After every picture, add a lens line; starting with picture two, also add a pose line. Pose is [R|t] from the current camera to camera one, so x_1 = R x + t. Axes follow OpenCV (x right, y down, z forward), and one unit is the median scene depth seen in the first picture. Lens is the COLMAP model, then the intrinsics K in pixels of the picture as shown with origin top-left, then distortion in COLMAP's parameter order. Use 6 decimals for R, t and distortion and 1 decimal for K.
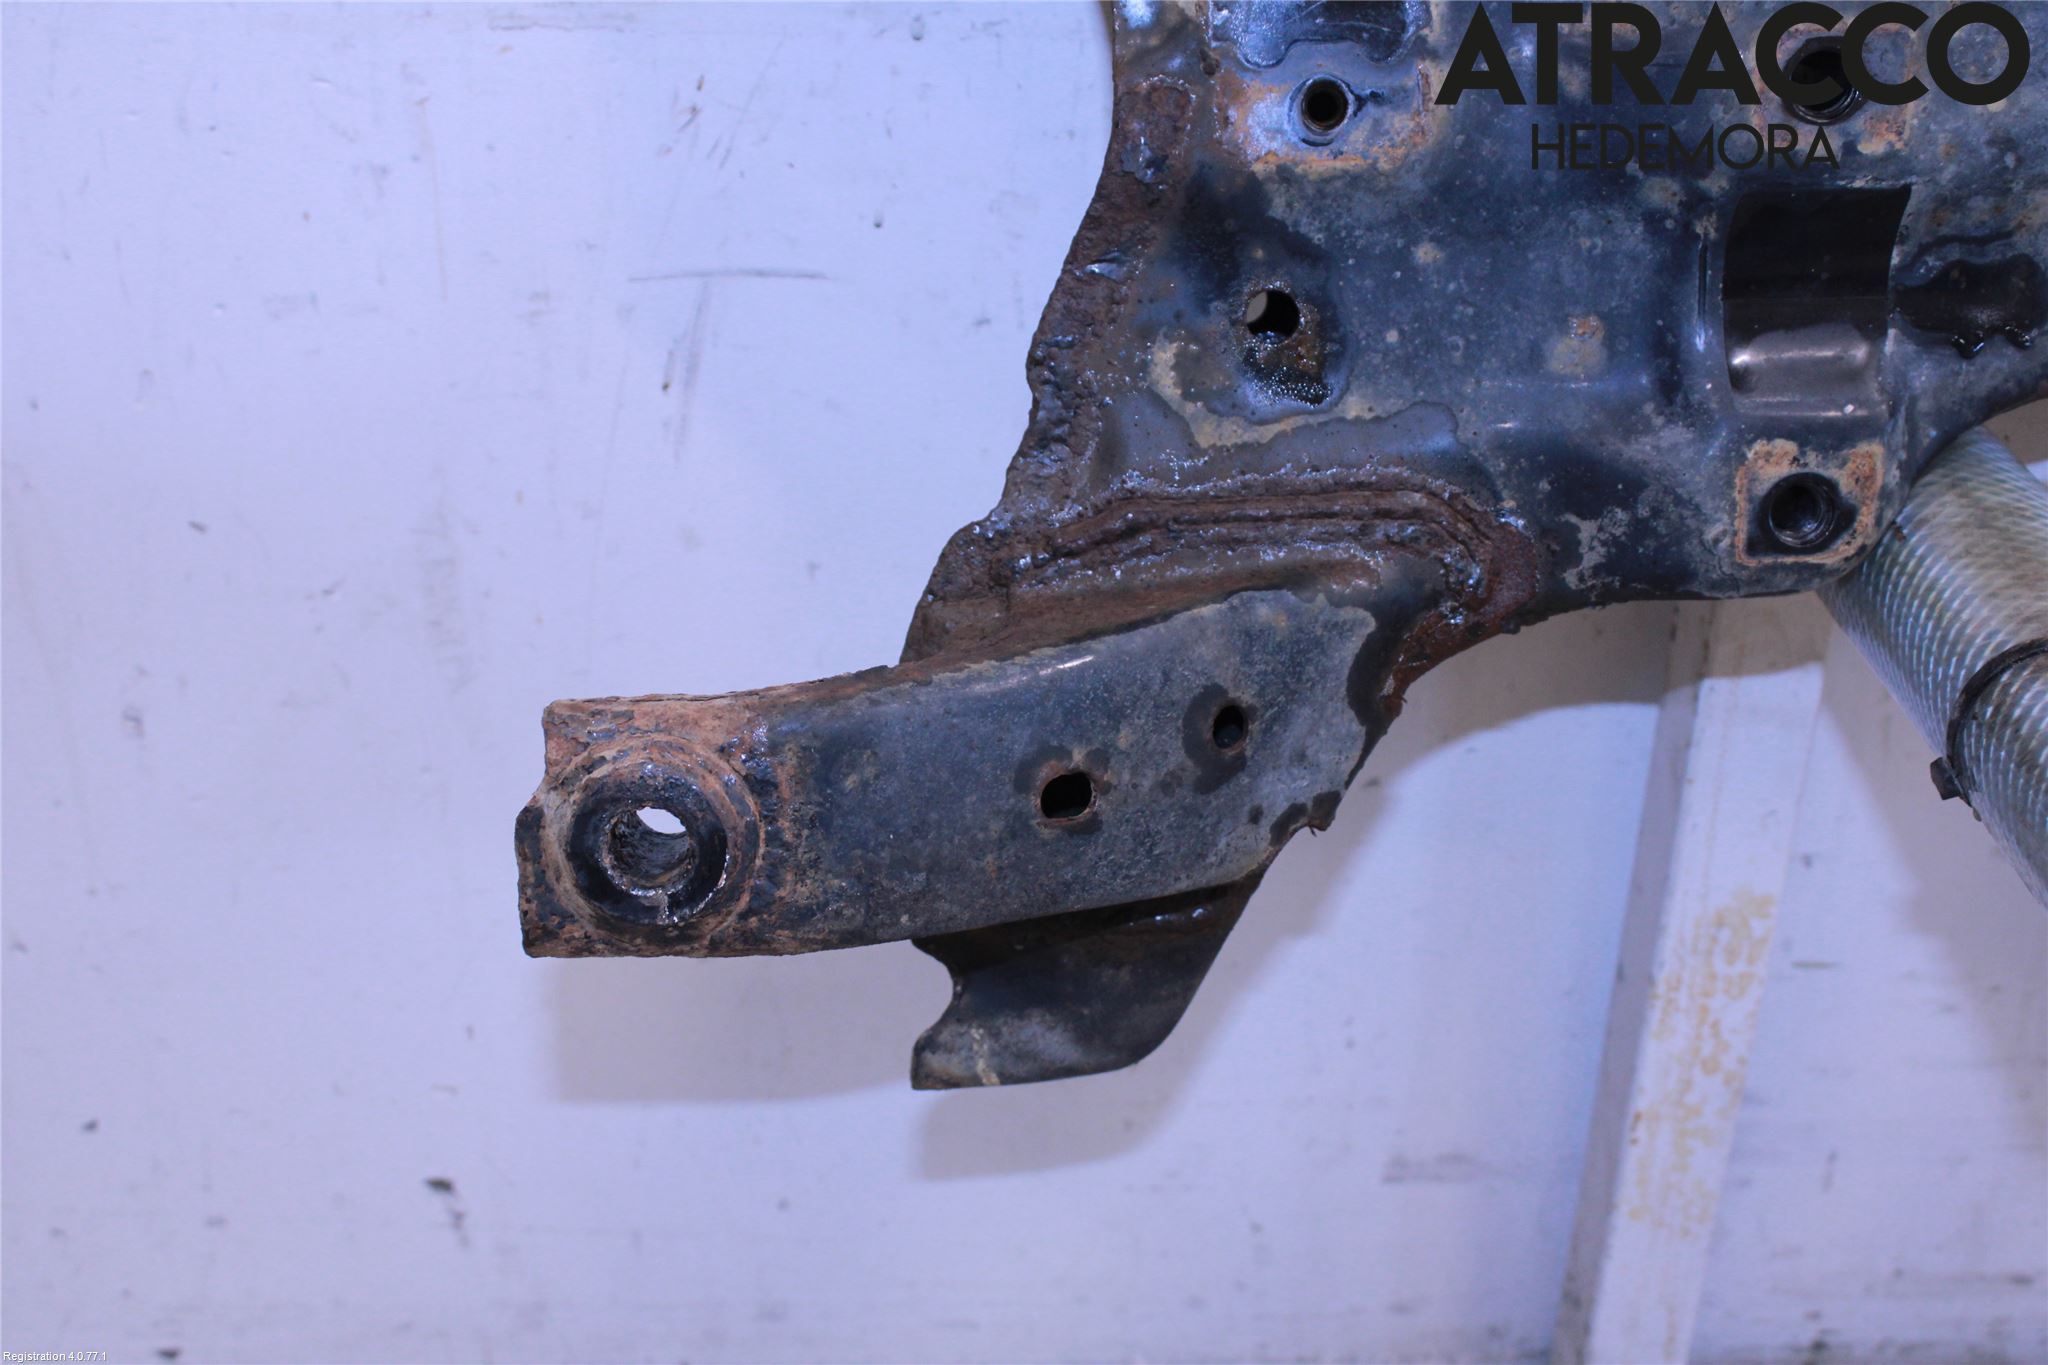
lens RADIAL K [[2526.5, 0, 1028.2], [0, 2526.5, 688.5], [0, 0, 1]] dist [-0.063674, 0.000000]
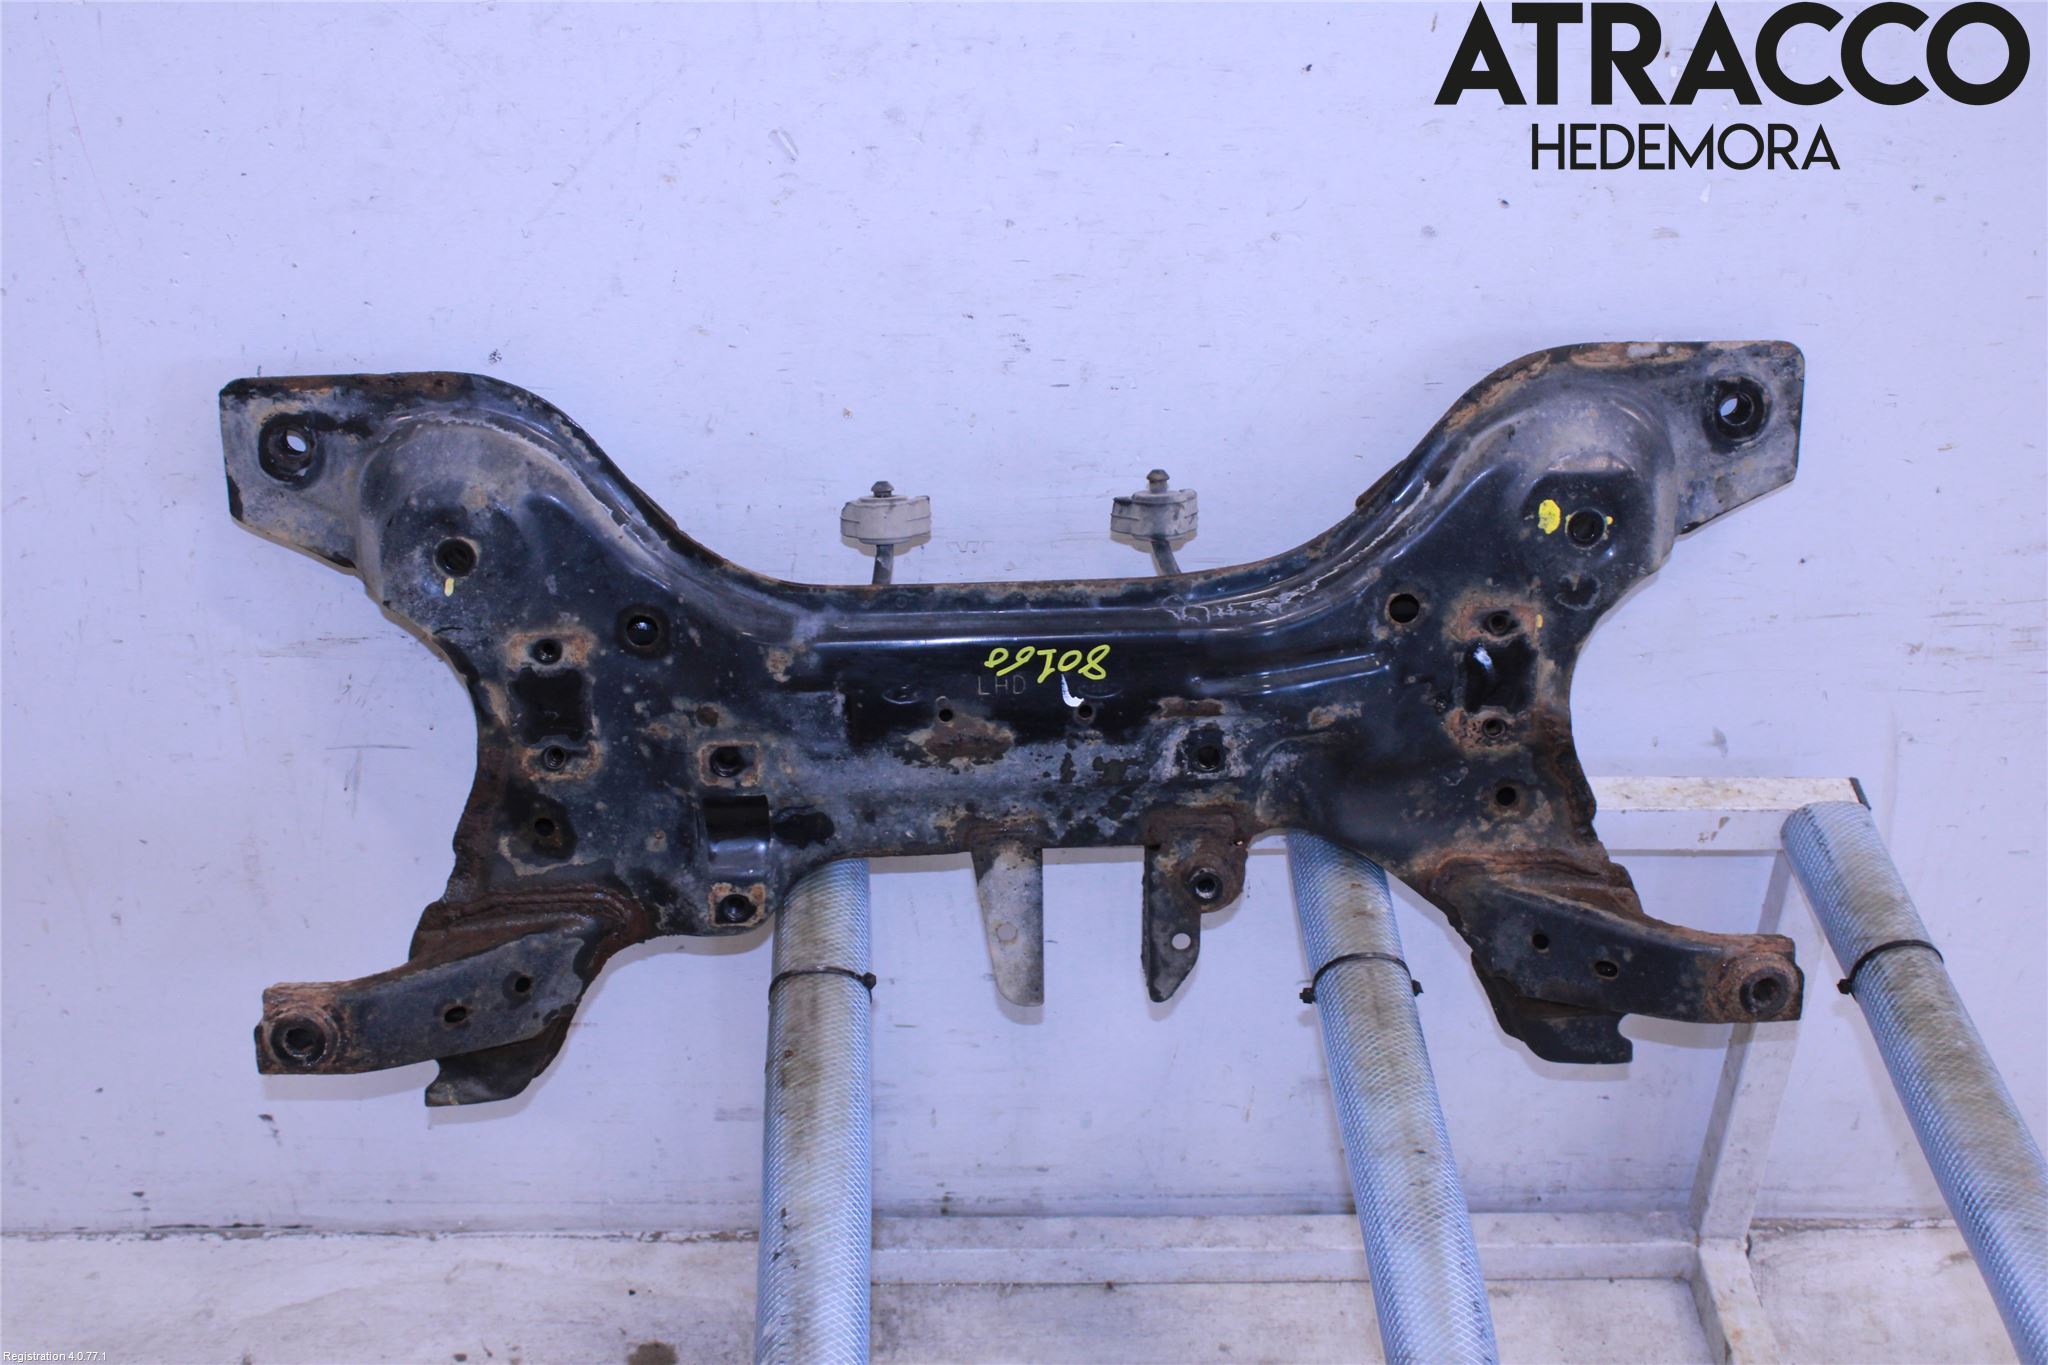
lens RADIAL K [[2526.5, 0, 1005.0], [0, 2526.5, 690.8], [0, 0, 1]] dist [-0.063674, 0.000000]
pose [[0.999964, 0.007682, 0.003674, 0.567542], [-0.007958, 0.996582, 0.082228, -0.509956], [-0.003030, -0.082255, 0.996607, -1.617648]]
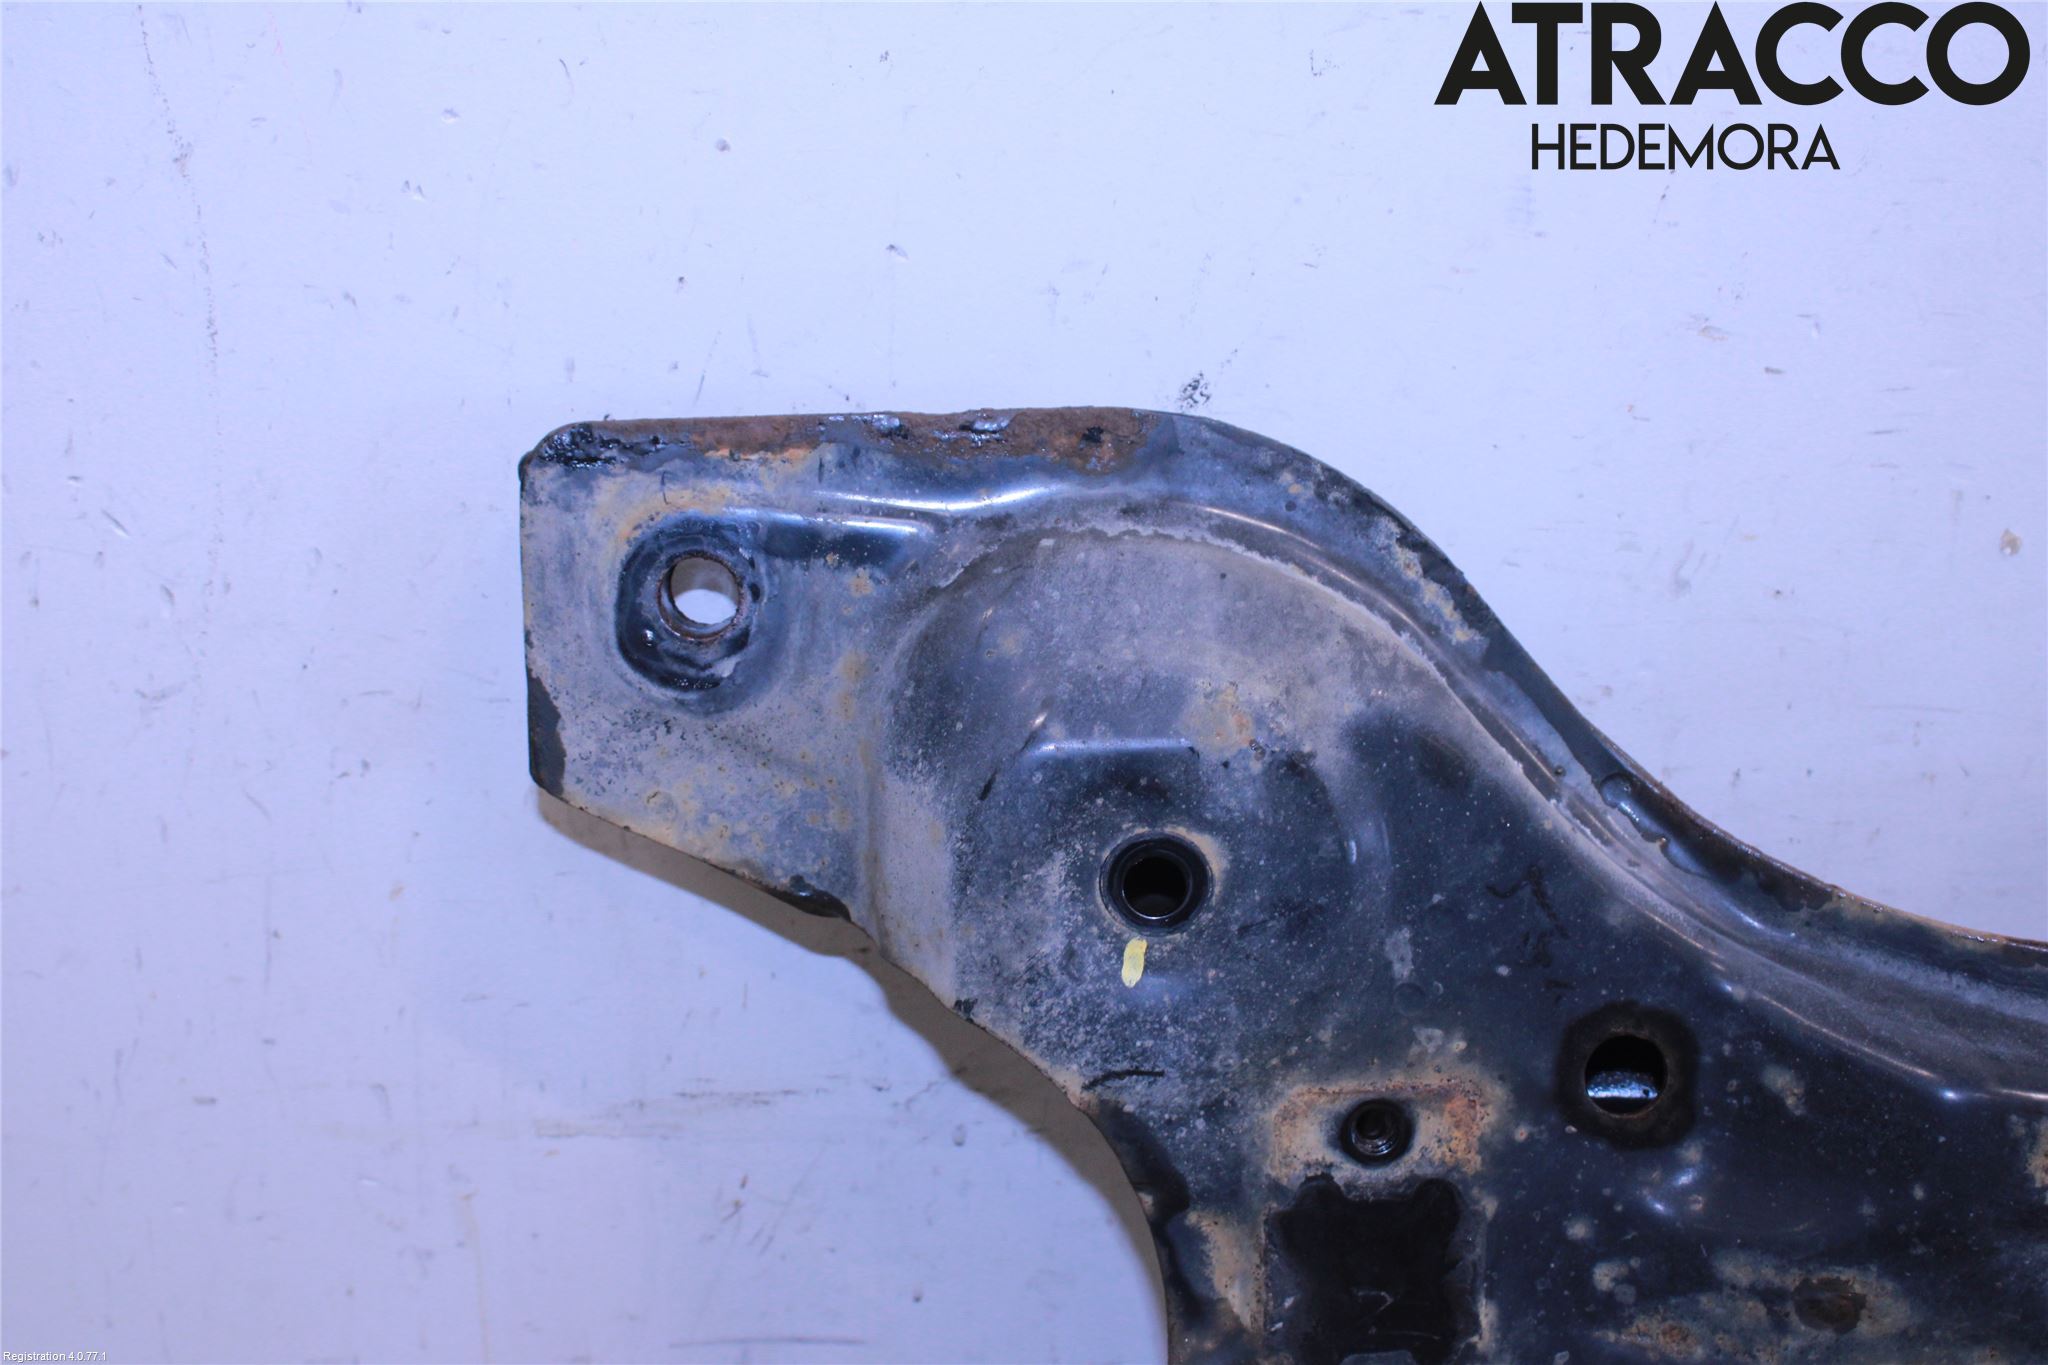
lens RADIAL K [[2526.5, 0, 1024.9], [0, 2526.5, 694.1], [0, 0, 1]] dist [-0.063674, 0.000000]
pose [[0.999890, 0.003272, 0.014464, -0.038990], [-0.002102, 0.996778, -0.080183, -0.425445], [-0.014680, 0.080143, 0.996675, -0.034523]]
